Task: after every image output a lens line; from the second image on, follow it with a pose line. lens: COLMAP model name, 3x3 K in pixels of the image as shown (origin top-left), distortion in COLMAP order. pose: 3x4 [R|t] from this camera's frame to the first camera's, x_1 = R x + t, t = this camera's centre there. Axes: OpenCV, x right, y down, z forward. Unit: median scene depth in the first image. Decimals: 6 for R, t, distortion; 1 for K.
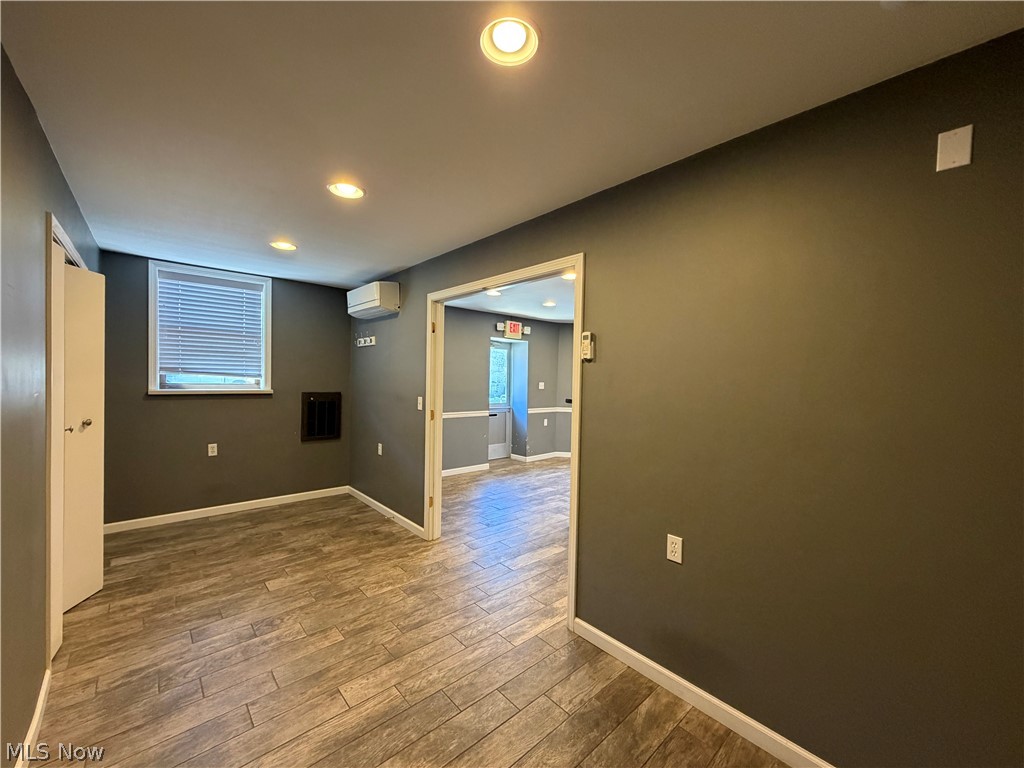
lens RADIAL K [[408.1, 0, 508.4], [0, 408.1, 382.2], [0, 0, 1]] dist [0.003312, 0.000377]
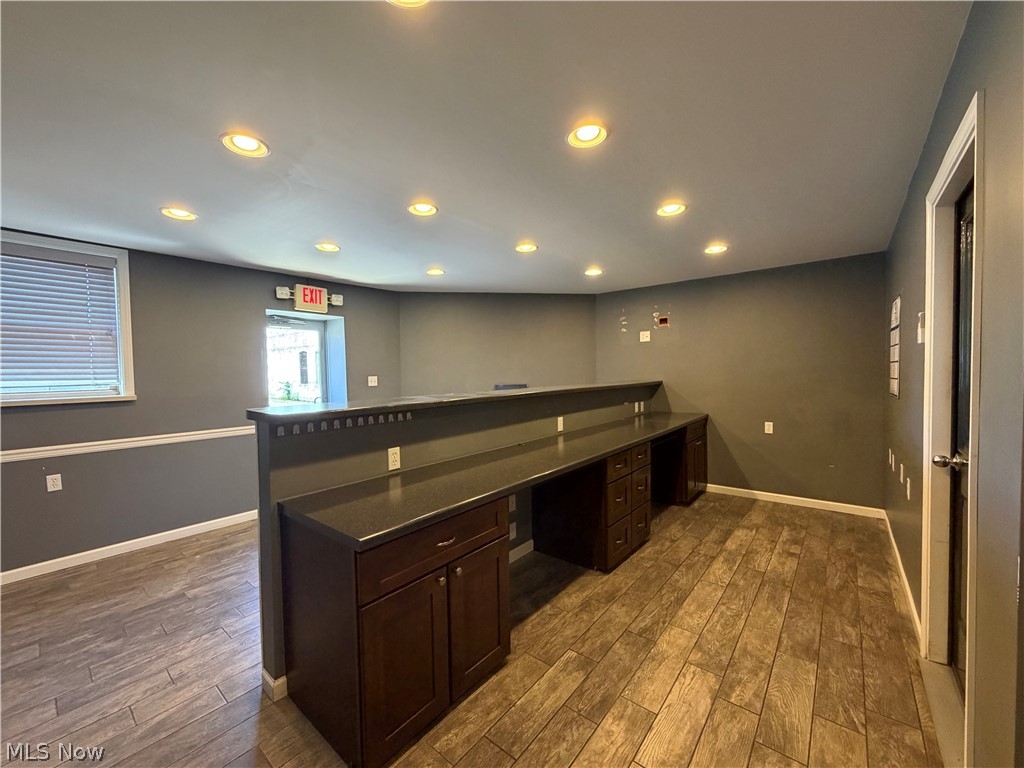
lens RADIAL K [[408.1, 0, 514.4], [0, 408.1, 387.2], [0, 0, 1]] dist [0.003312, 0.000377]
pose [[0.986438, -0.042592, 0.158511, 0.231808], [0.037369, 0.998661, 0.035787, 0.002761], [-0.159823, -0.029379, 0.986708, 0.302197]]
